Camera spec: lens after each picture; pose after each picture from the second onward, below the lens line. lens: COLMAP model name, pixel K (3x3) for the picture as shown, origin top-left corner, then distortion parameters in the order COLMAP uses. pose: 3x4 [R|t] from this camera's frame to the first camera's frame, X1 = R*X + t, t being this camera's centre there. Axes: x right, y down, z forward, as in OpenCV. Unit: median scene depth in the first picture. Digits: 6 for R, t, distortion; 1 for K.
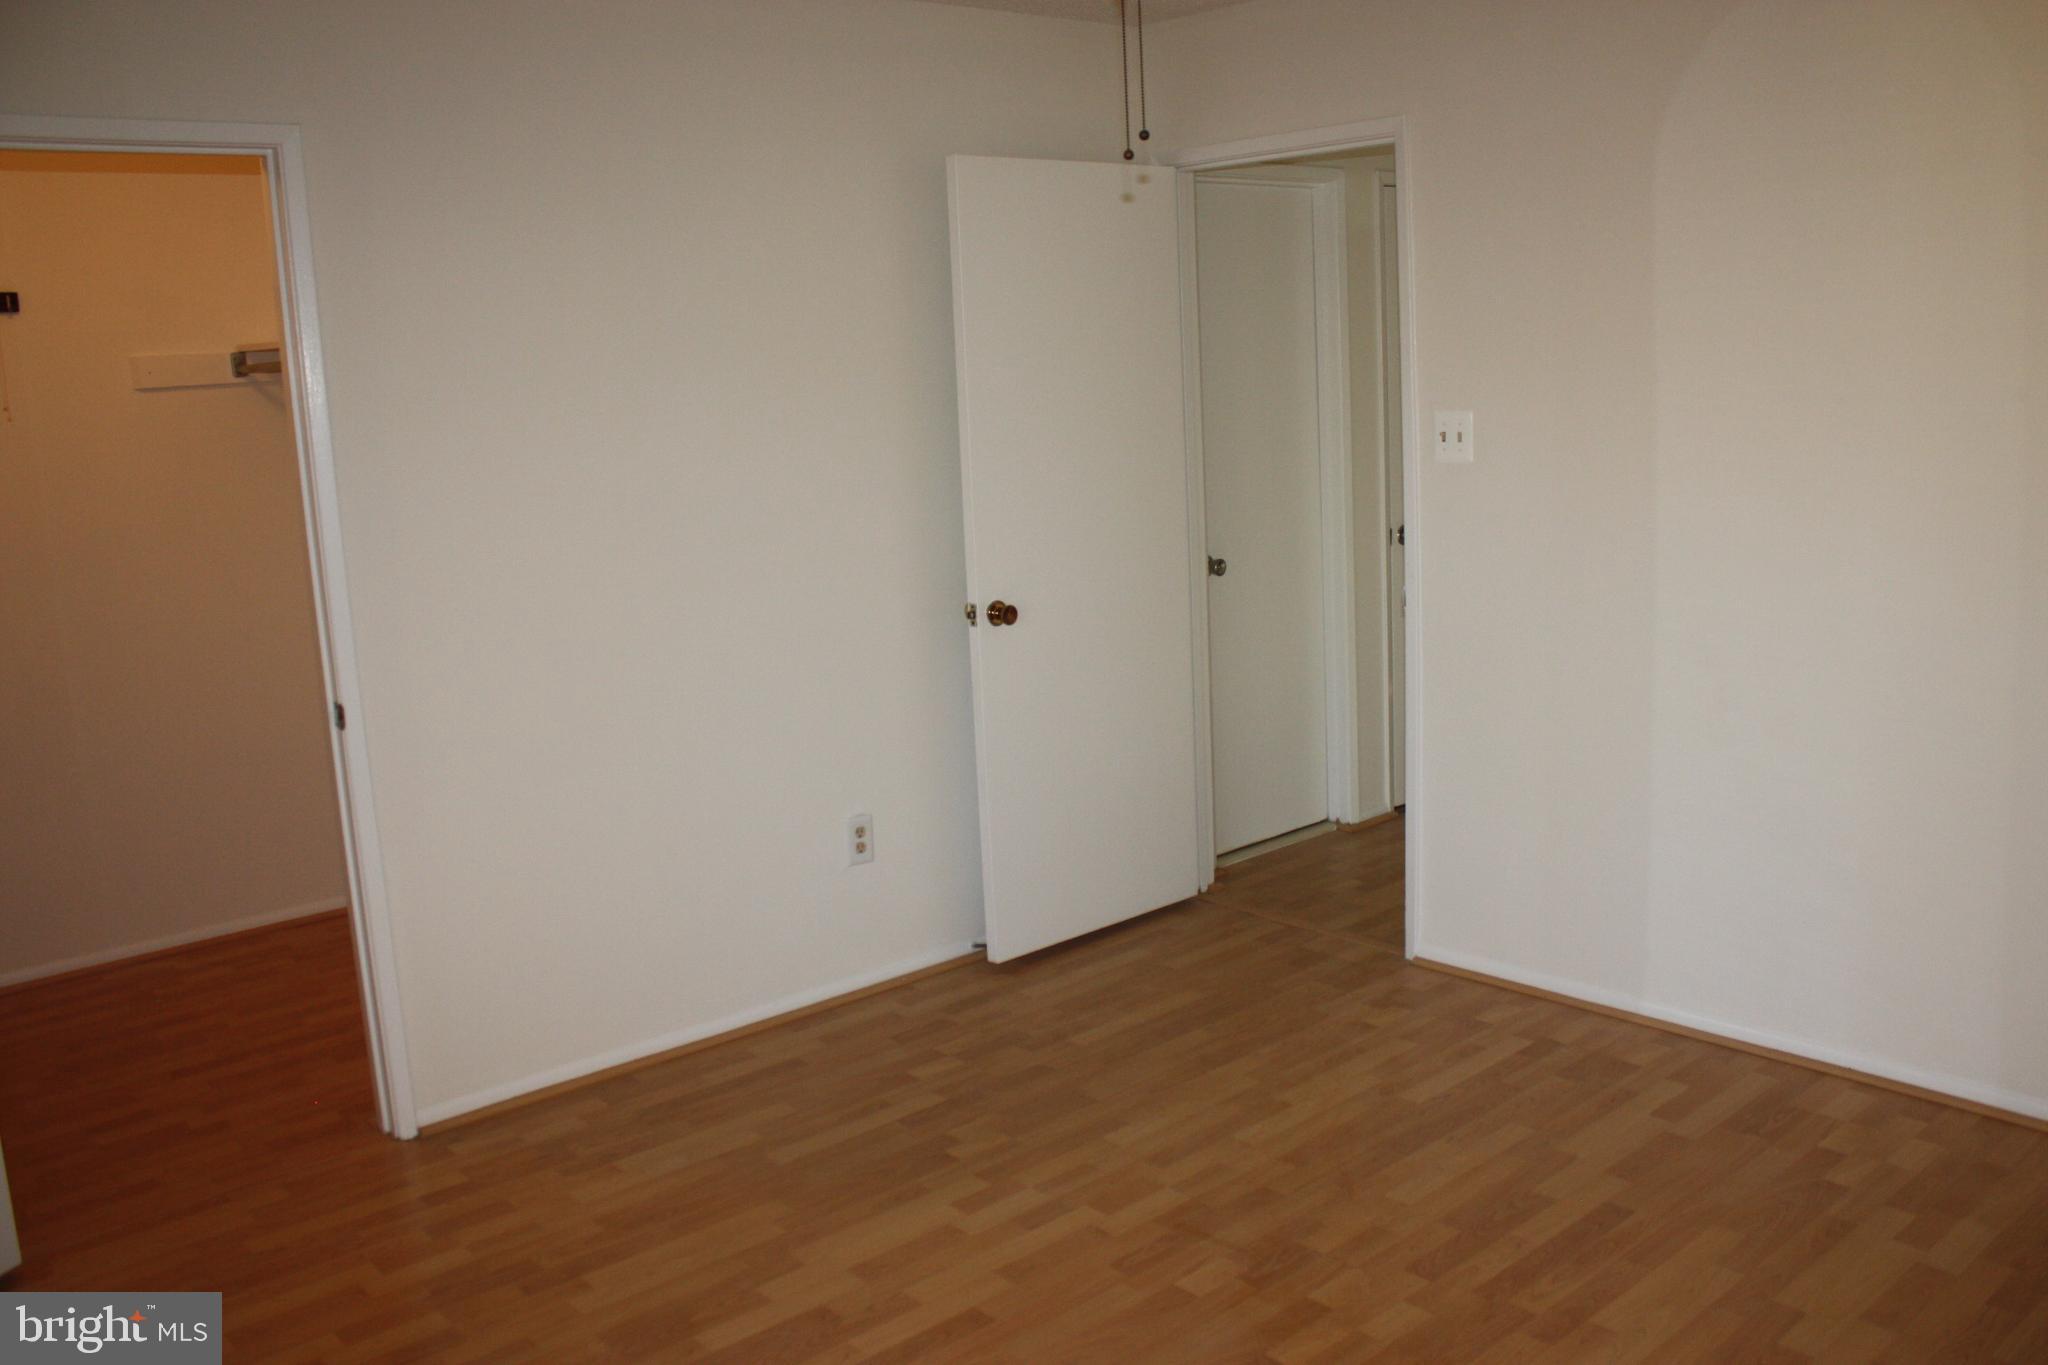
lens RADIAL K [[1764.0, 0, 1024.0], [0, 1764.0, 682.5], [0, 0, 1]] dist [-0.178995, 0.204345]
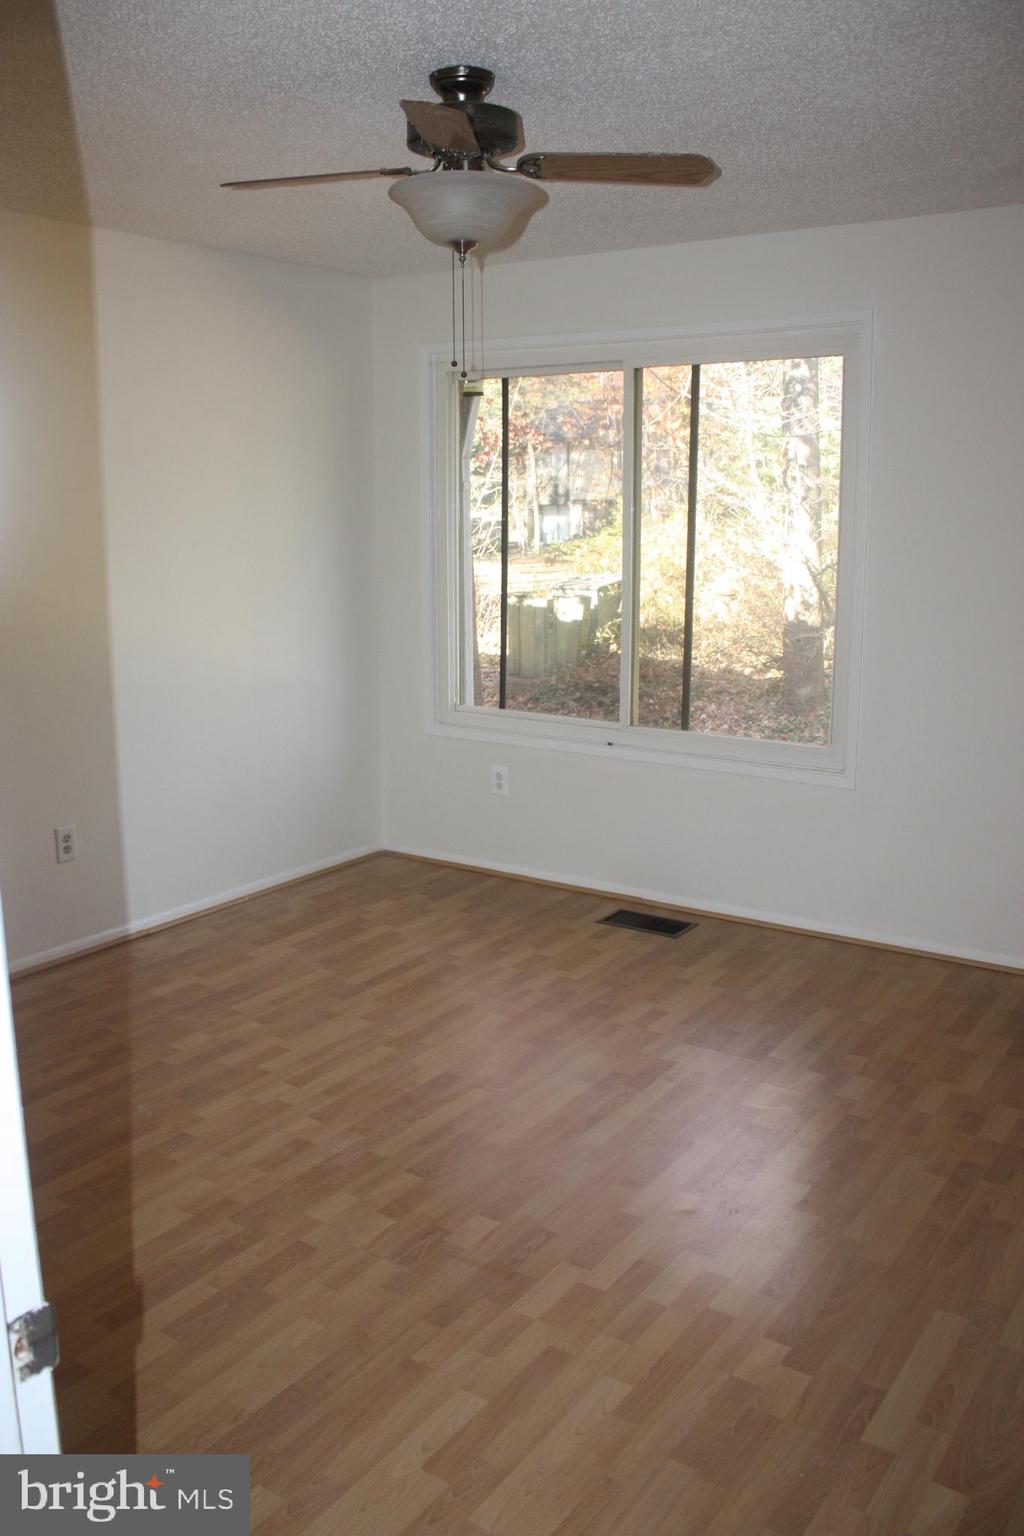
lens RADIAL K [[1323.0, 0, 512.0], [0, 1323.0, 768.0], [0, 0, 1]] dist [-0.178995, 0.204345]
pose [[-0.966704, 0.109789, -0.231151, 0.249917], [0.012973, 0.923153, 0.384213, -0.316636], [0.255570, 0.368421, -0.893840, 1.651411]]
